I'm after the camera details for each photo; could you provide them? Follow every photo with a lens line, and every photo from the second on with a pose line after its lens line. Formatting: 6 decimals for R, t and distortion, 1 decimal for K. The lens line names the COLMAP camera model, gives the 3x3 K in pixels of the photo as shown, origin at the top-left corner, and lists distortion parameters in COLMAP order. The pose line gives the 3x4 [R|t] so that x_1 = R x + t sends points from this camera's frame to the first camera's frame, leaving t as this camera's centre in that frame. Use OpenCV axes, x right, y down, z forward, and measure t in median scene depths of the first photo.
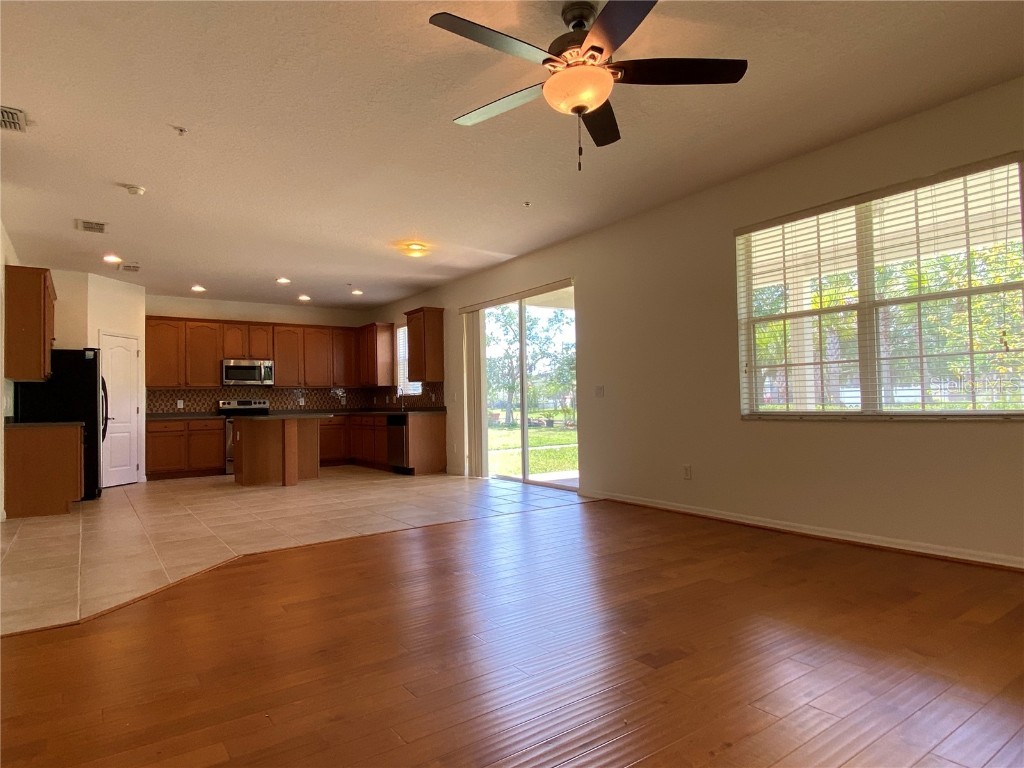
lens RADIAL K [[601.7, 0, 515.7], [0, 601.7, 378.5], [0, 0, 1]] dist [0.044927, -0.041589]
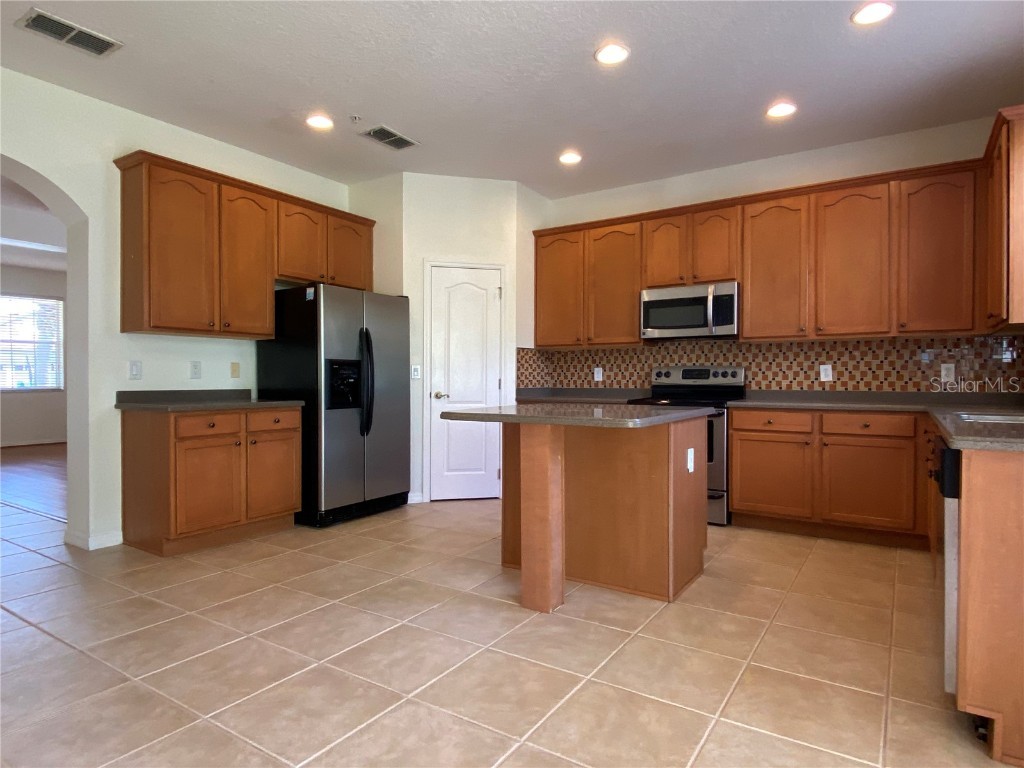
lens RADIAL K [[601.7, 0, 507.6], [0, 601.7, 384.1], [0, 0, 1]] dist [0.044927, -0.041589]
pose [[0.358908, 0.029818, -0.932897, -0.038602], [0.029817, 0.998613, 0.043390, 0.023427], [0.932897, -0.043389, 0.357521, 0.704152]]
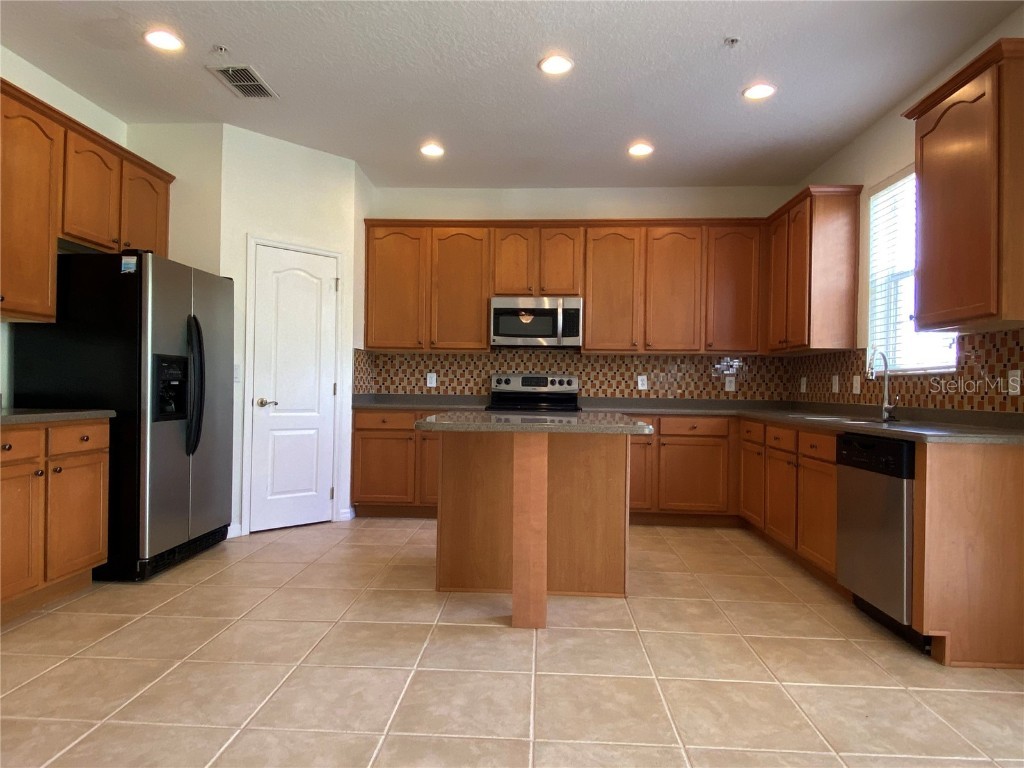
lens RADIAL K [[631.8, 0, 510.9], [0, 631.8, 385.4], [0, 0, 1]] dist [0.047036, -0.046031]
pose [[0.782092, 0.032217, -0.622330, -0.130058], [-0.006285, 0.999020, 0.043819, 0.020901], [0.623132, -0.030359, 0.781528, 0.585751]]
